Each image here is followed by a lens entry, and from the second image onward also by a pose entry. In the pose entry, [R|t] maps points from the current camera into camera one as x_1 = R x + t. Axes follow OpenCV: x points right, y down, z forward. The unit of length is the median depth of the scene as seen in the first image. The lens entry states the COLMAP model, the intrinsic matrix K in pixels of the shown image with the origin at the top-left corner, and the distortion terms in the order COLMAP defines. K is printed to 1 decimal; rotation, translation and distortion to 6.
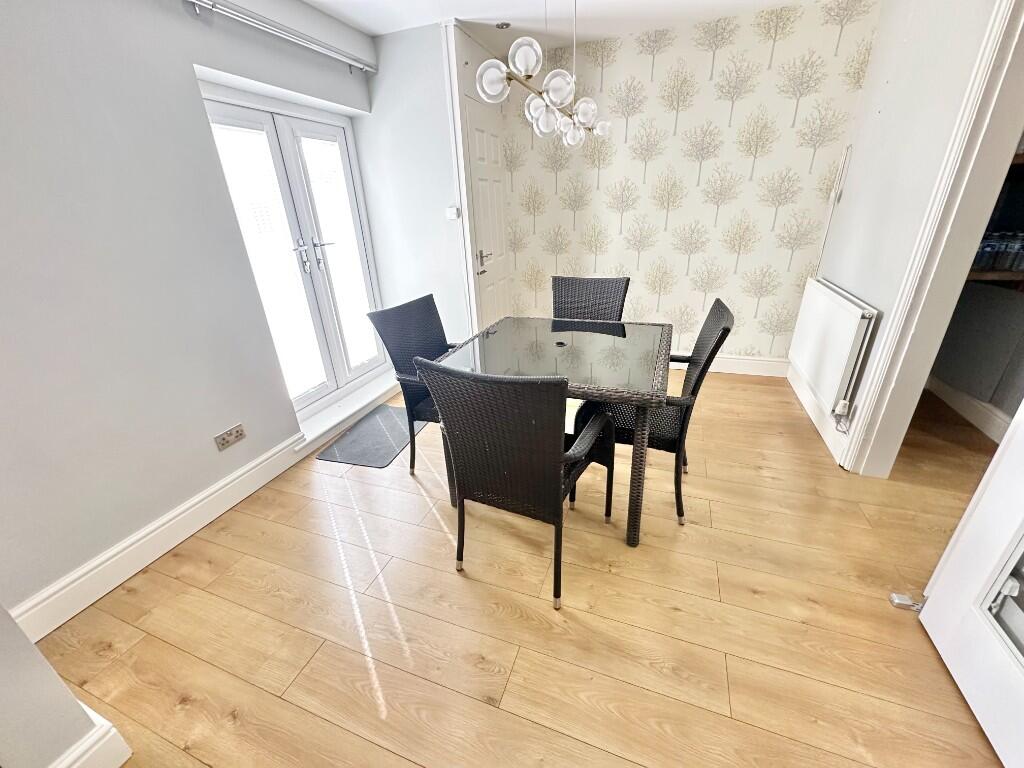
lens RADIAL K [[408.3, 0, 513.3], [0, 408.3, 383.4], [0, 0, 1]] dist [-0.003763, 0.000070]
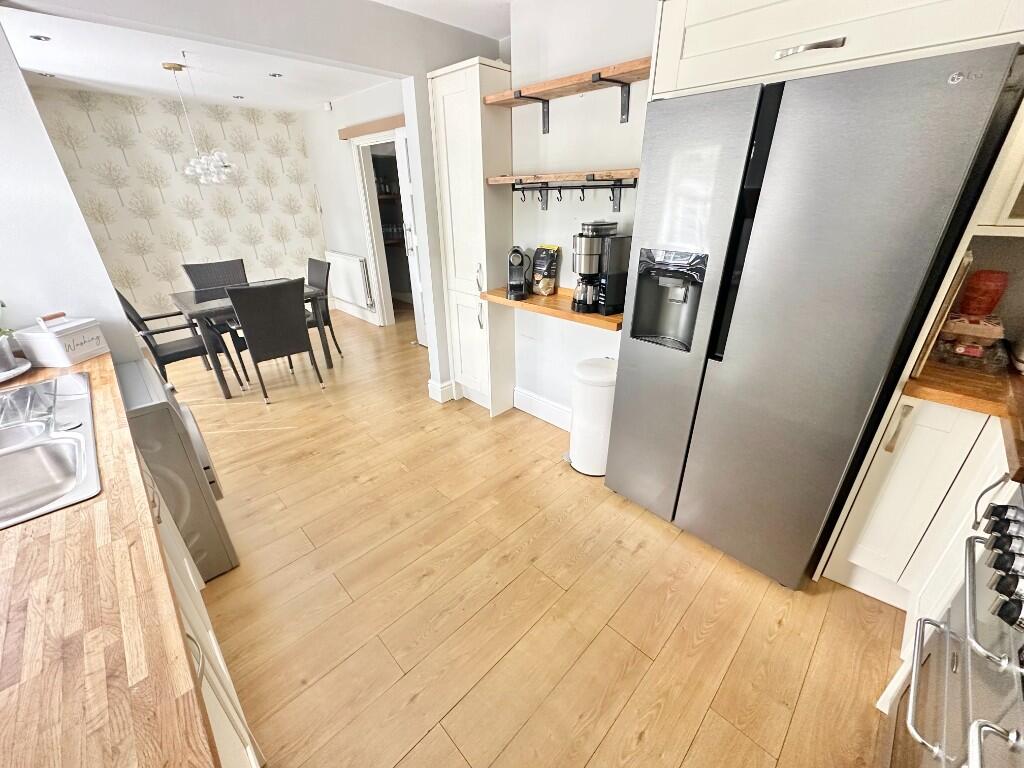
lens RADIAL K [[408.3, 0, 513.3], [0, 408.3, 383.4], [0, 0, 1]] dist [-0.003763, 0.000070]
pose [[0.417534, -0.349978, 0.838559, -0.767705], [0.358838, 0.911350, 0.201686, 0.247287], [-0.834806, 0.216696, 0.506104, -0.605693]]
